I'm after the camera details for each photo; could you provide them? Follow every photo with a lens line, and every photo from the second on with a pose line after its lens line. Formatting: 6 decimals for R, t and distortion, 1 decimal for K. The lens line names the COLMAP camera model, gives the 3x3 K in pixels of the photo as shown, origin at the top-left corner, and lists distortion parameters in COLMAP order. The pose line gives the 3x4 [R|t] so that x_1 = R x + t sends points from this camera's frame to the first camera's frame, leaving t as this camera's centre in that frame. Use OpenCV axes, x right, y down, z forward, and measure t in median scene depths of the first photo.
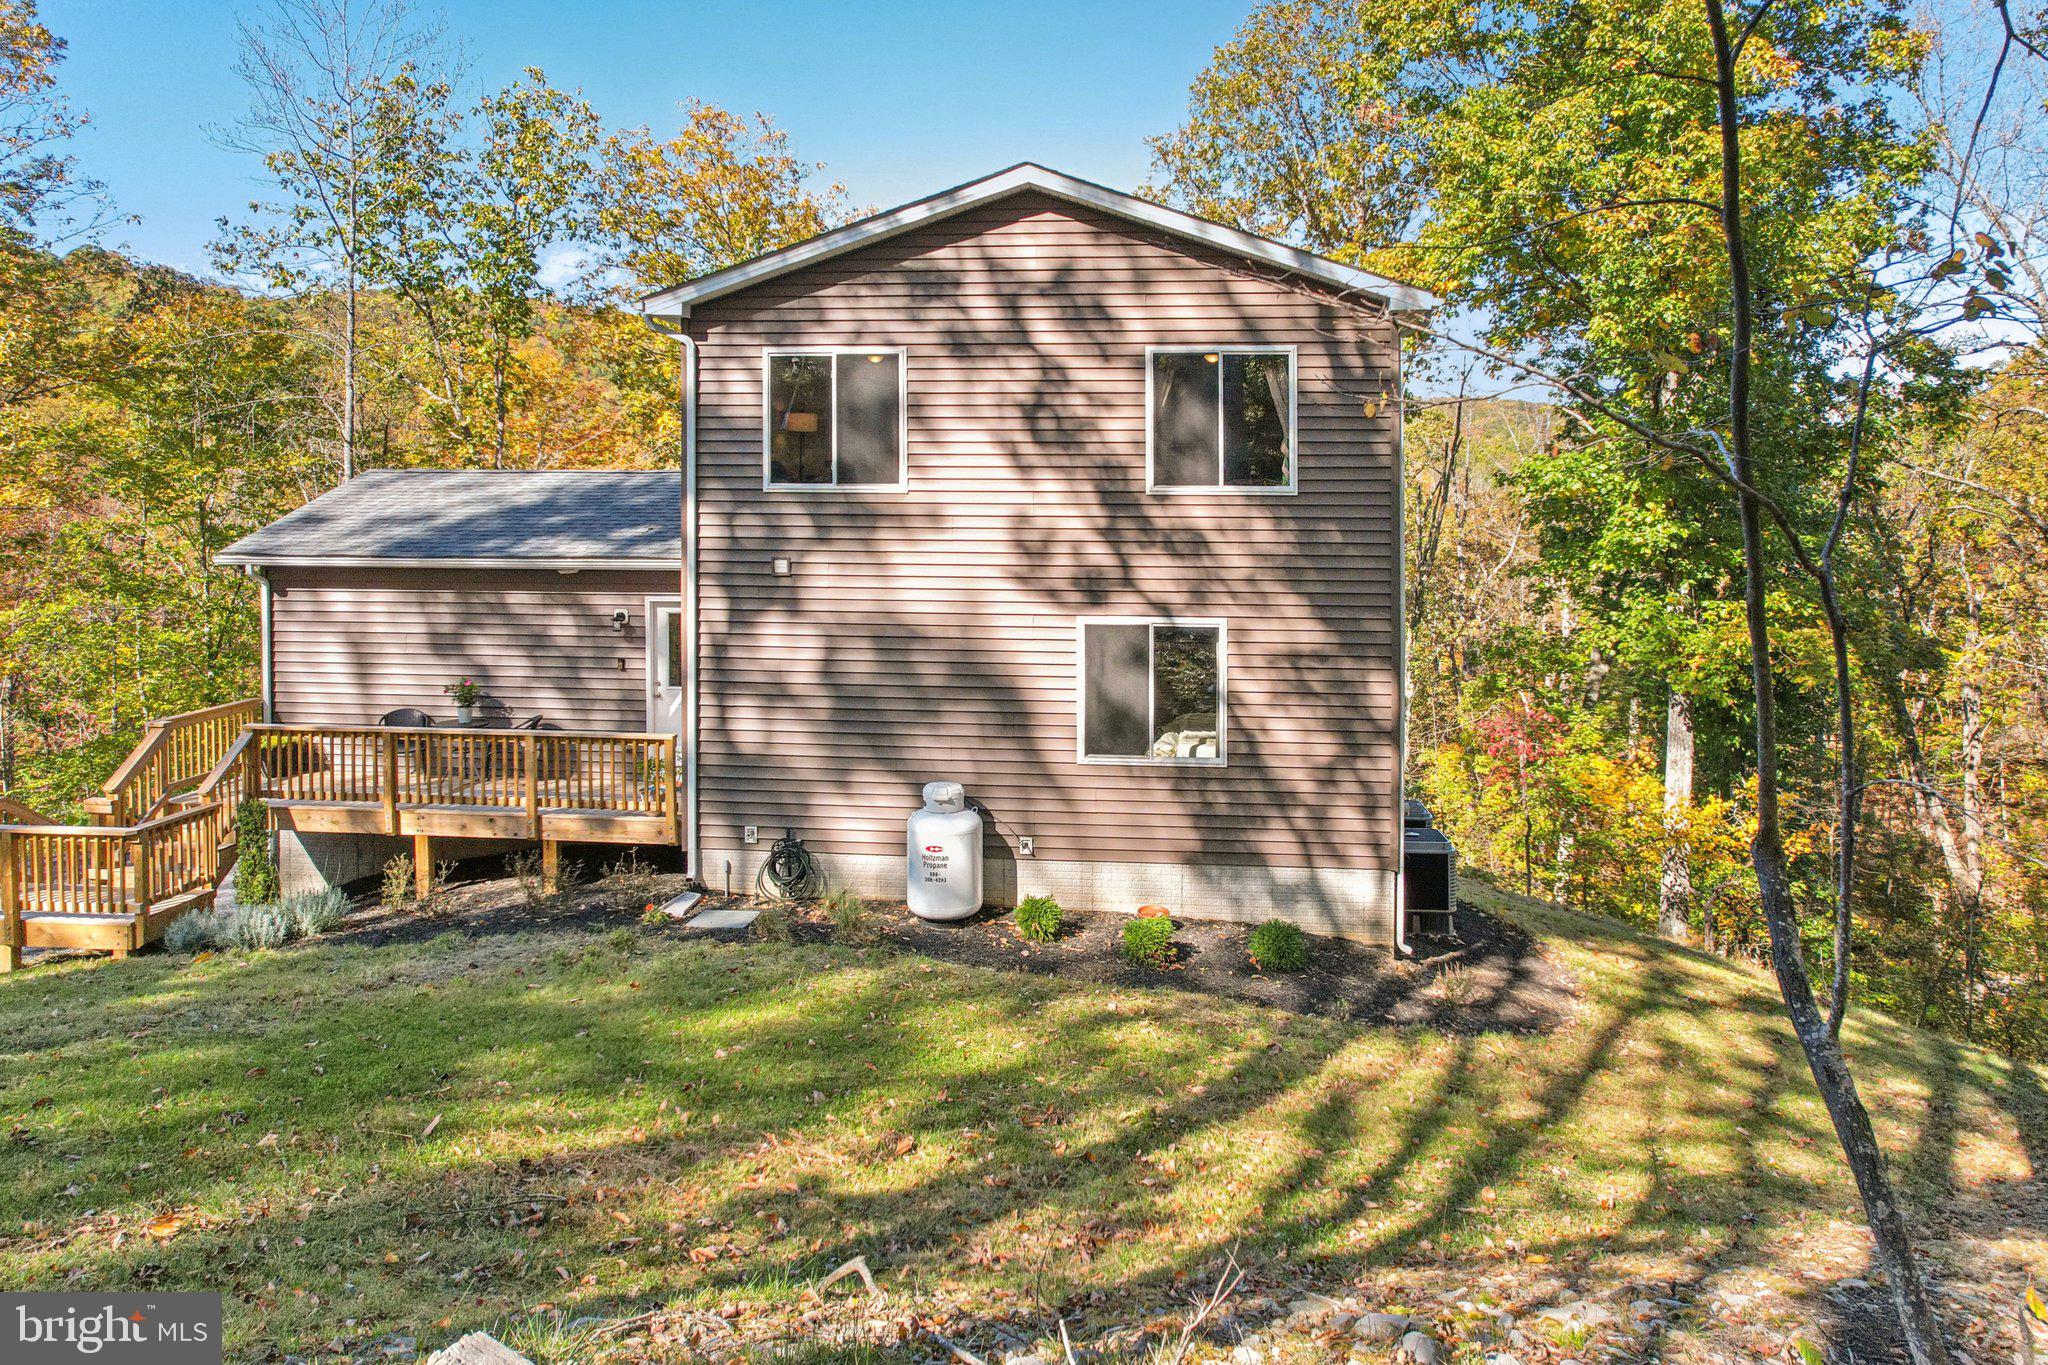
lens RADIAL K [[1294.3, 0, 1029.5], [0, 1294.3, 684.6], [0, 0, 1]] dist [-0.061514, 0.066608]
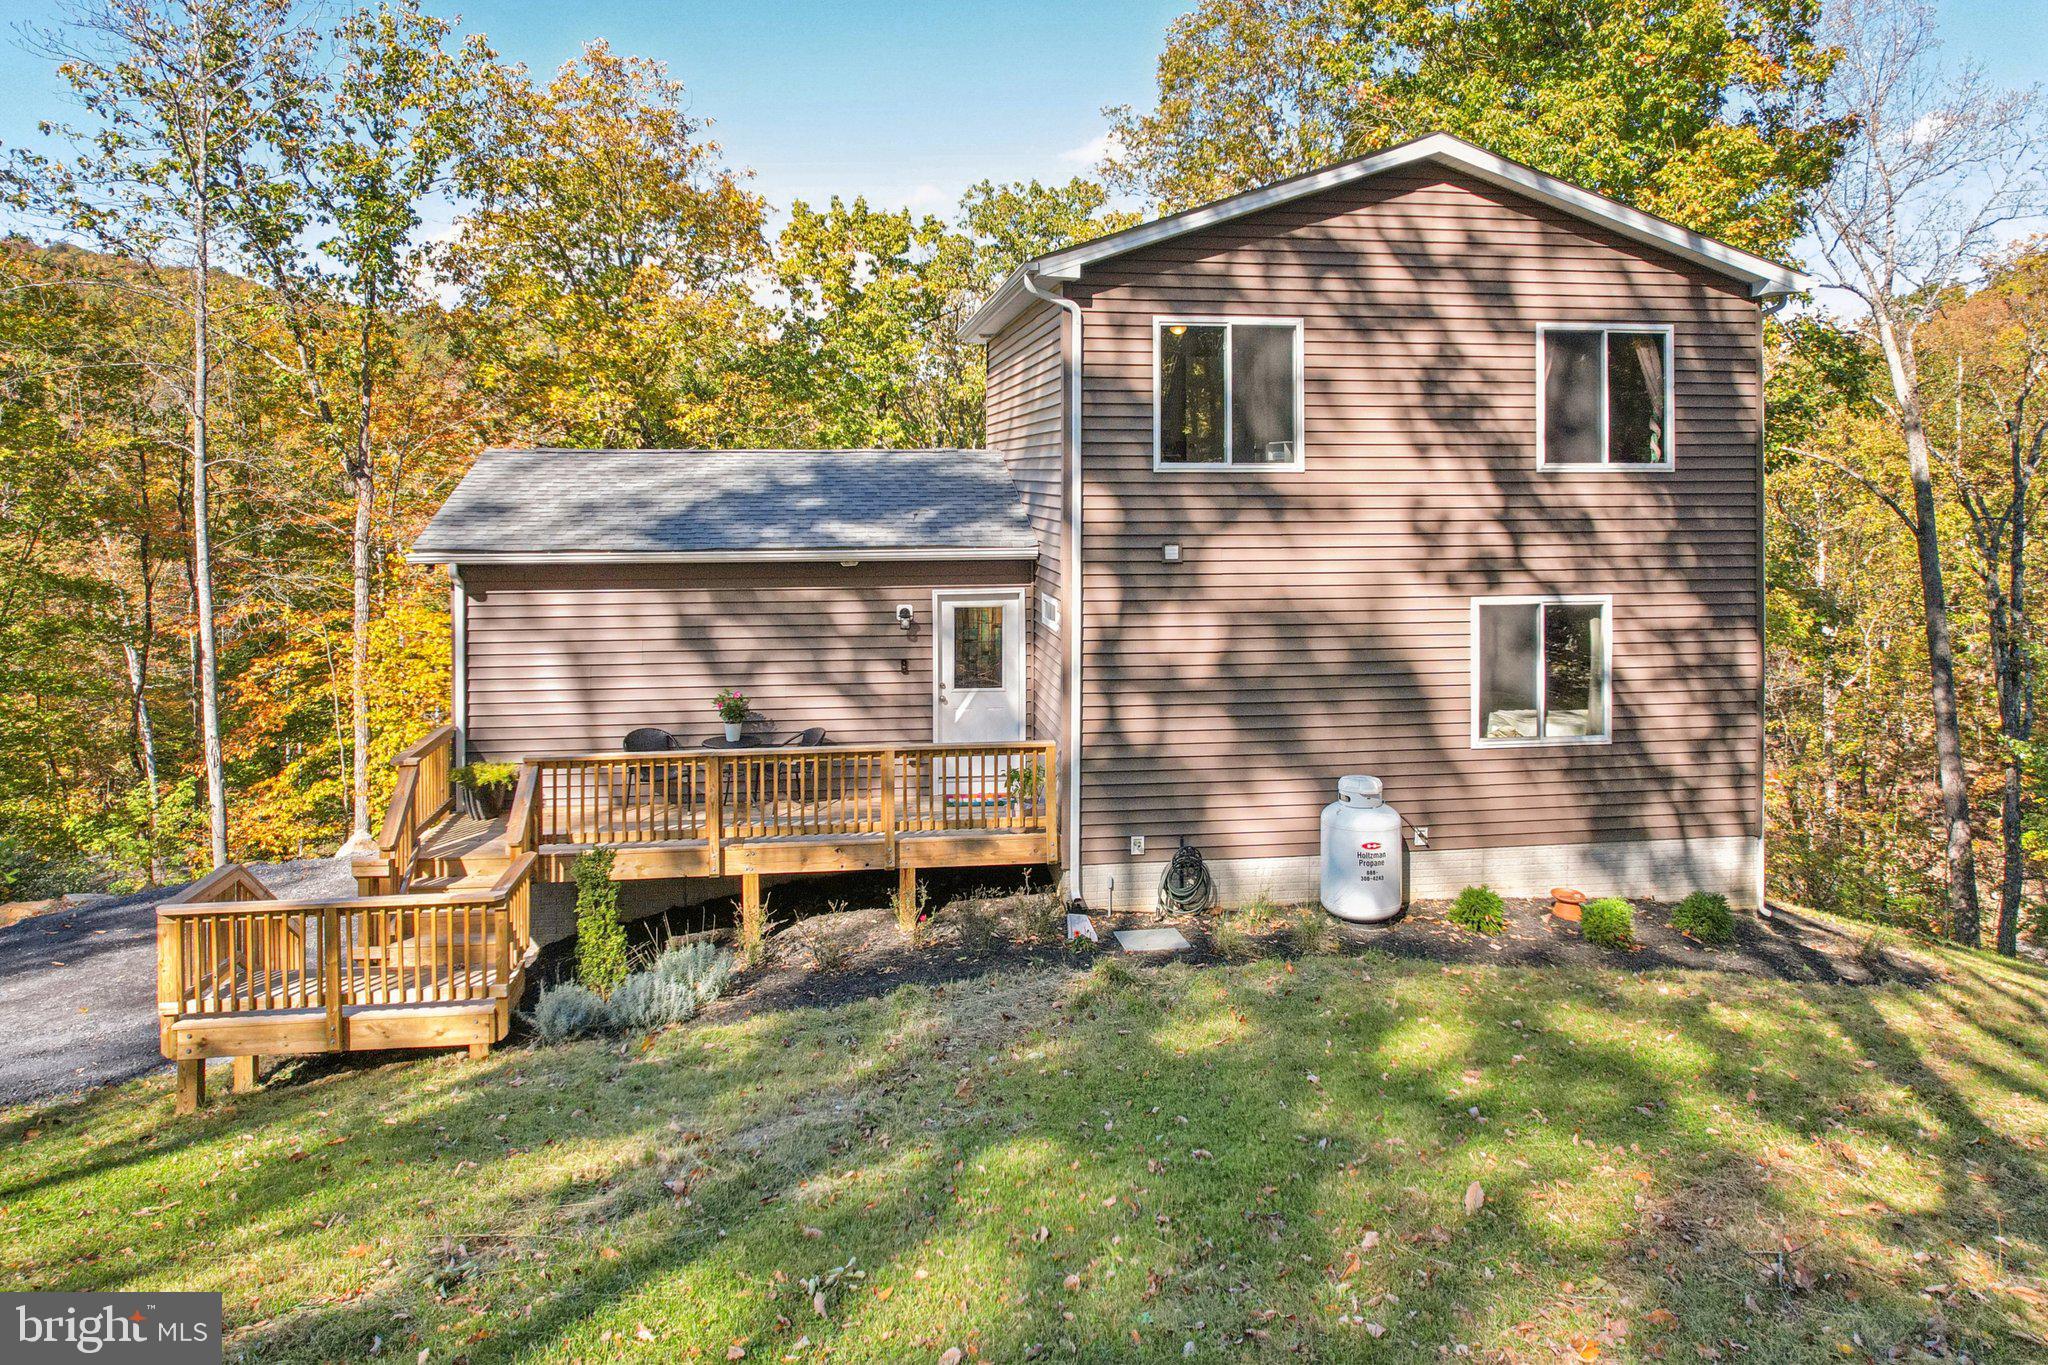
lens RADIAL K [[1328.1, 0, 1025.2], [0, 1328.1, 641.6], [0, 0, 1]] dist [-0.019953, 0.043872]
pose [[0.974536, -0.035335, 0.221430, -0.515266], [0.040445, 0.999009, -0.018585, -0.014354], [-0.220554, 0.027068, 0.974999, 0.098170]]
